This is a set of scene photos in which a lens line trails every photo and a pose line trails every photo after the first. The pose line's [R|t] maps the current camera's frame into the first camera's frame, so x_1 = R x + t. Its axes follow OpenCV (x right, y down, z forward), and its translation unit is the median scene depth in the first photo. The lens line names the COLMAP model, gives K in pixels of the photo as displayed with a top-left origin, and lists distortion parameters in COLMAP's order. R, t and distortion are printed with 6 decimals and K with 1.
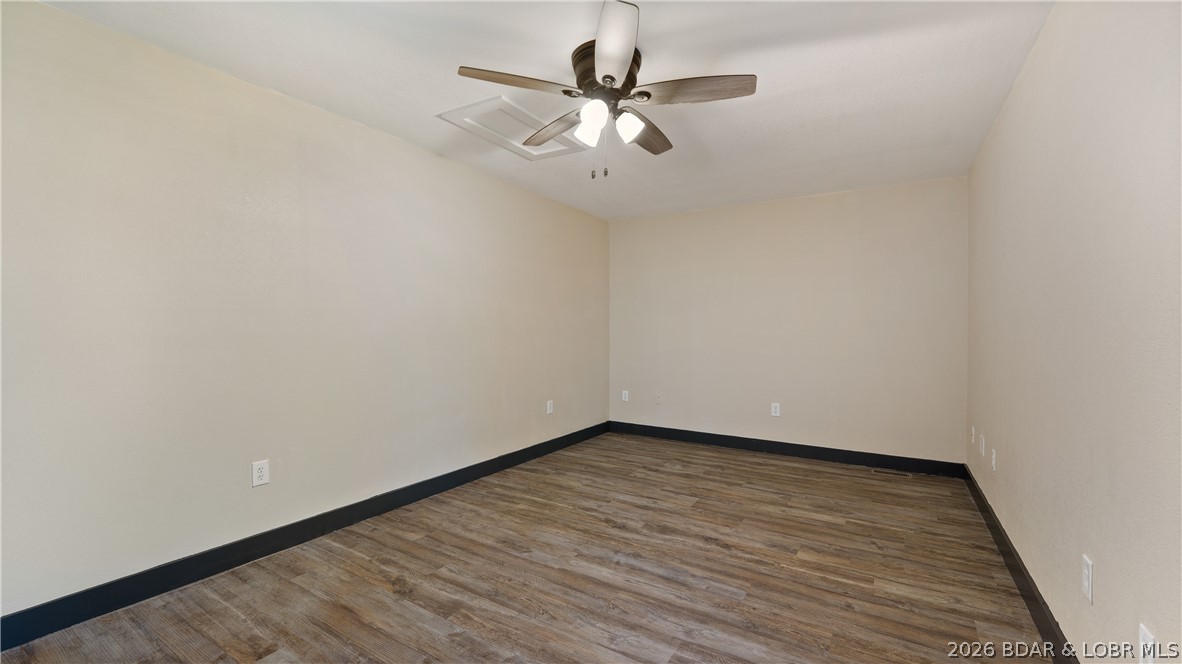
lens RADIAL K [[489.7, 0, 593.3], [0, 489.7, 331.4], [0, 0, 1]] dist [-0.006091, 0.000647]
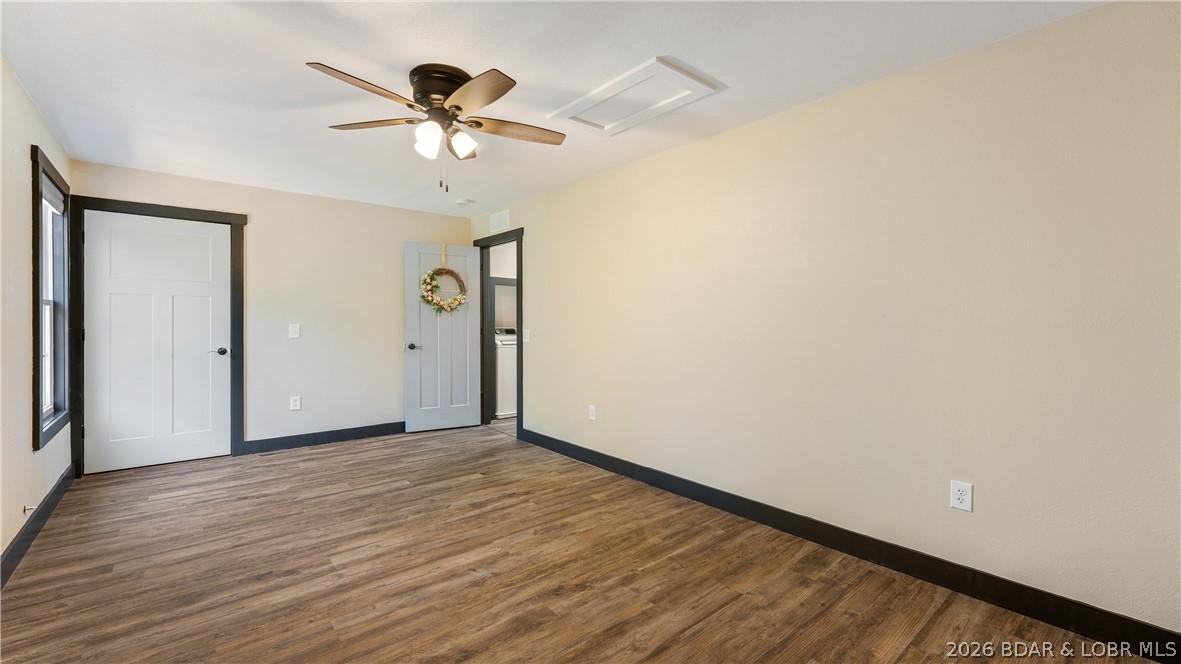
lens RADIAL K [[489.3, 0, 587.8], [0, 489.3, 327.8], [0, 0, 1]] dist [-0.006091, 0.000647]
pose [[-0.311517, 0.006436, -0.950219, 0.820559], [-0.016618, 0.999787, 0.012220, -0.013029], [0.950095, 0.019597, -0.311344, 1.395151]]
